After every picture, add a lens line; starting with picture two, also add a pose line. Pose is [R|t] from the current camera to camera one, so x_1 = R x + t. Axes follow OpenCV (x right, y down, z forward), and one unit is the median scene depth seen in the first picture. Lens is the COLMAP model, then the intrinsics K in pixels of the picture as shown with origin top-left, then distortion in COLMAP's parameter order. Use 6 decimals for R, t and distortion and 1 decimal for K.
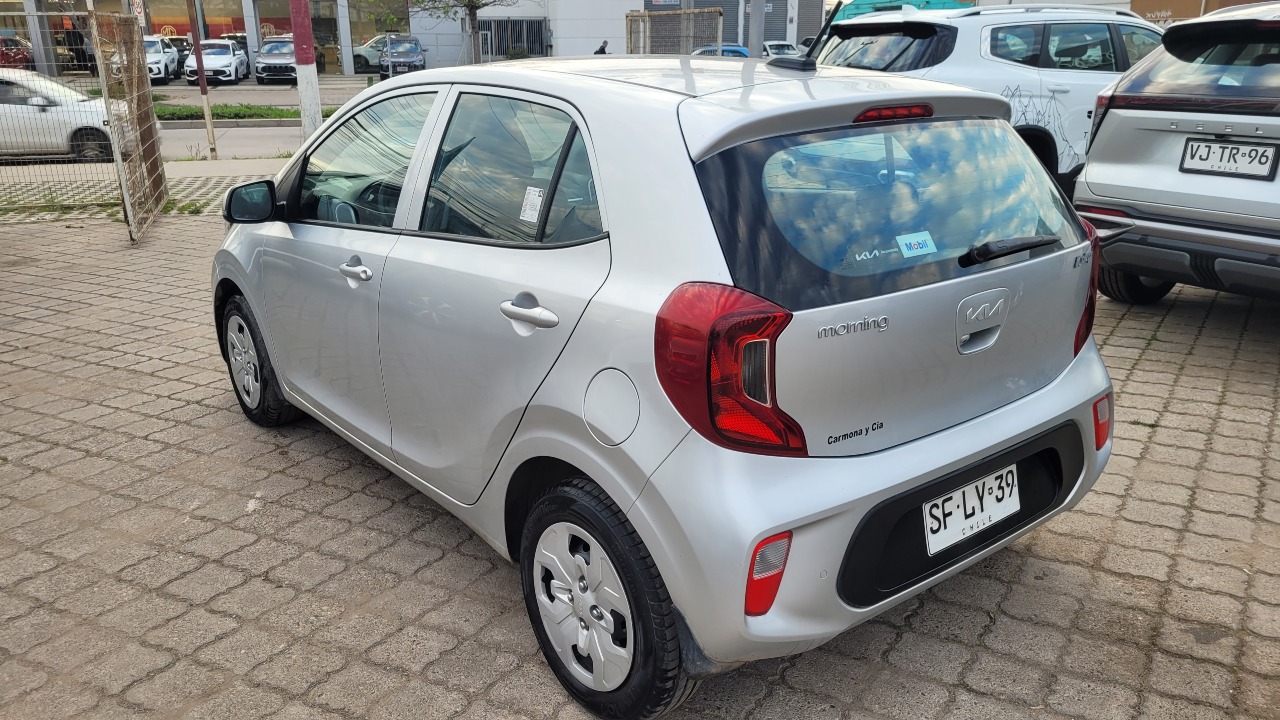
lens RADIAL K [[979.1, 0, 630.7], [0, 979.1, 345.6], [0, 0, 1]] dist [0.024346, 0.000121]
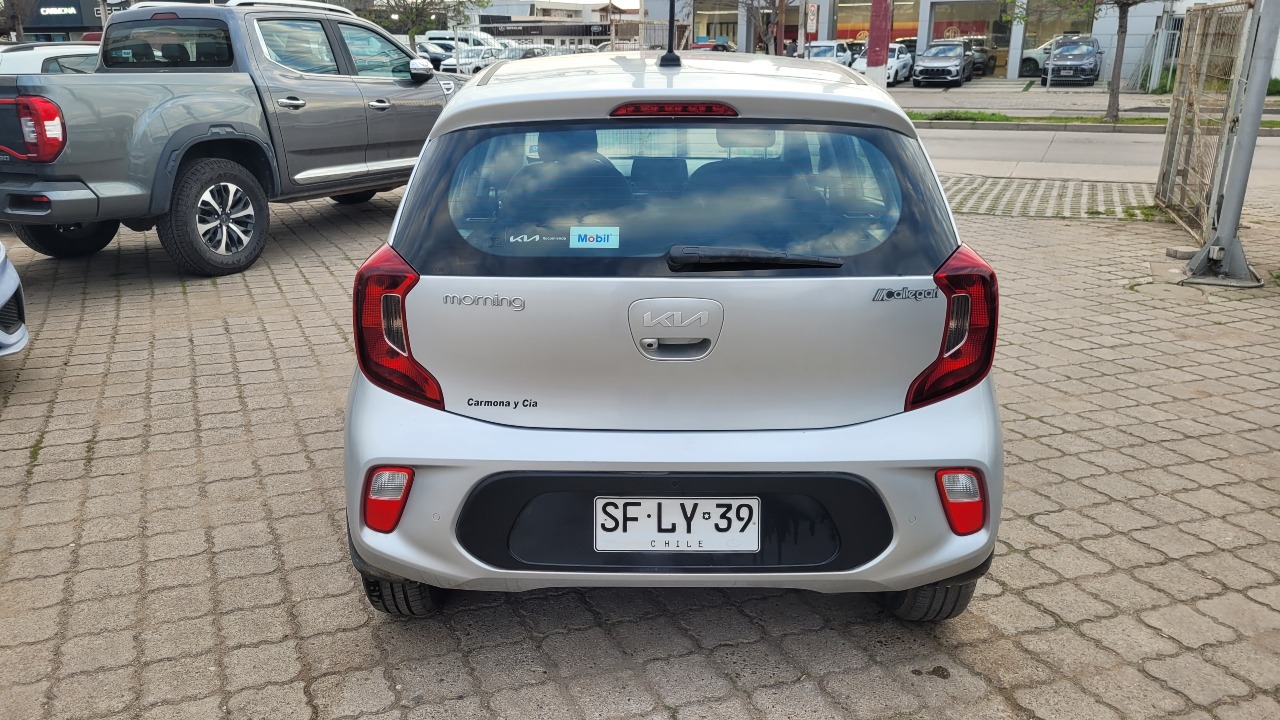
lens RADIAL K [[979.5, 0, 626.5], [0, 979.5, 356.0], [0, 0, 1]] dist [0.036857, -0.003330]
pose [[0.778210, 0.189765, -0.598648, 0.830874], [-0.186593, 0.980073, 0.068112, -0.051151], [0.599644, 0.058698, 0.798111, 0.193599]]
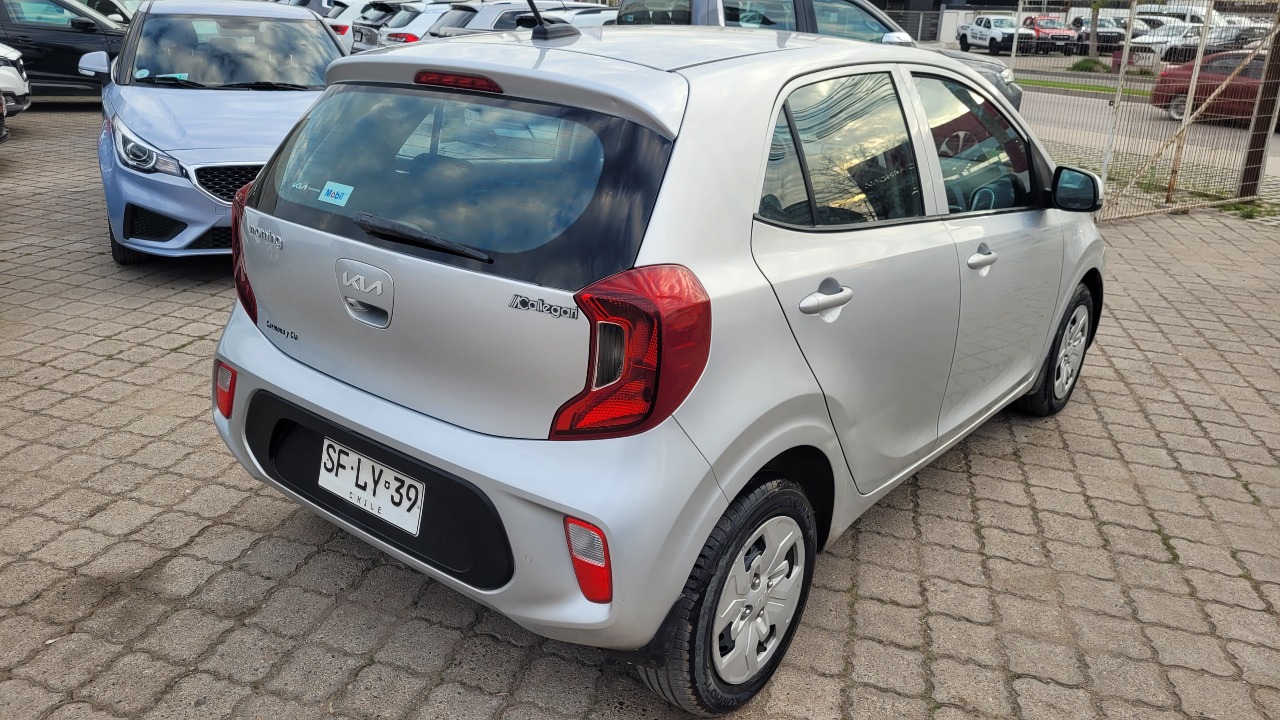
lens RADIAL K [[979.5, 0, 626.5], [0, 979.5, 356.0], [0, 0, 1]] dist [0.036857, -0.003330]
pose [[0.219285, 0.335546, -0.916146, 1.228962], [-0.321226, 0.911477, 0.256949, -0.279549], [0.921264, 0.237945, 0.307660, 0.882576]]
